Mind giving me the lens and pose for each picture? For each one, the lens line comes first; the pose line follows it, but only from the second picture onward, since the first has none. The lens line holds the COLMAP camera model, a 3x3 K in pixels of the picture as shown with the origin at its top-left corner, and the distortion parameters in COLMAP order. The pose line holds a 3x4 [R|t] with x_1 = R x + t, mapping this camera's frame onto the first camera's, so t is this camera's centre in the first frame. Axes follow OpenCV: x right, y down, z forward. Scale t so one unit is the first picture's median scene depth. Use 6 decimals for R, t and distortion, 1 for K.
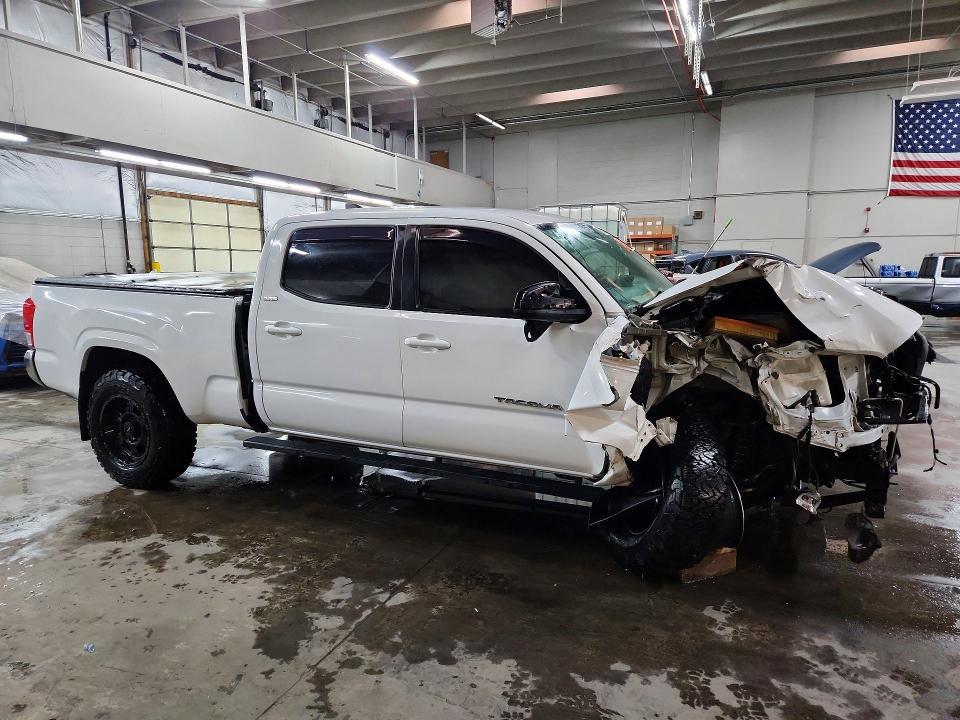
lens RADIAL K [[696.9, 0, 484.6], [0, 696.9, 365.0], [0, 0, 1]] dist [0.092163, -0.086437]
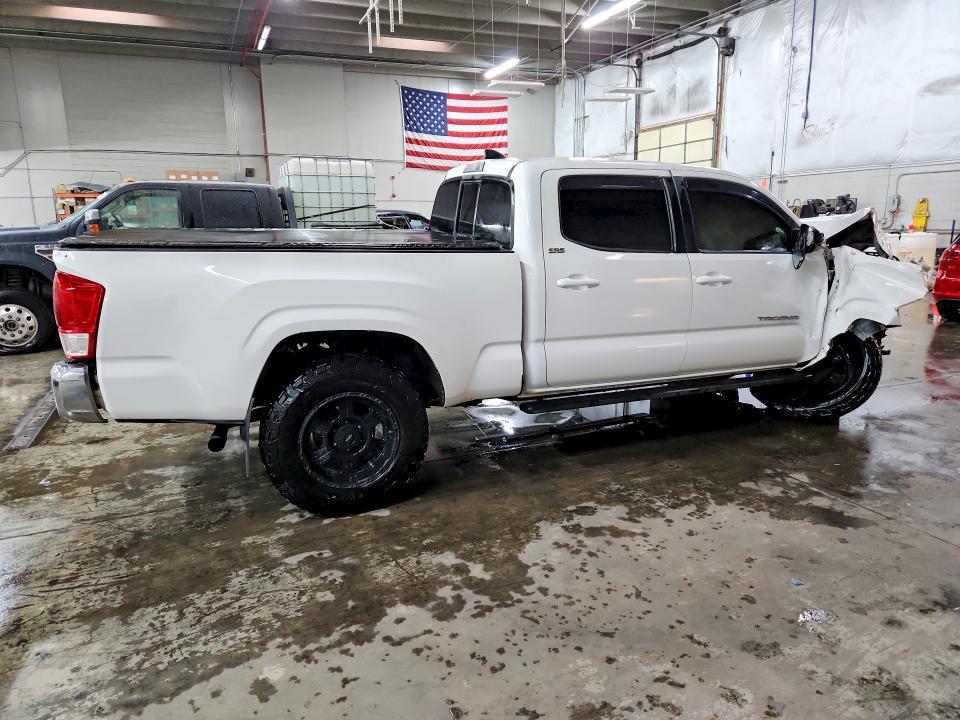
lens RADIAL K [[696.9, 0, 484.6], [0, 696.9, 365.0], [0, 0, 1]] dist [0.092163, -0.086437]
pose [[0.629444, -0.156251, 0.761174, -1.207918], [0.116858, 0.987468, 0.106070, -0.058573], [-0.768208, 0.022184, 0.639815, 0.524188]]
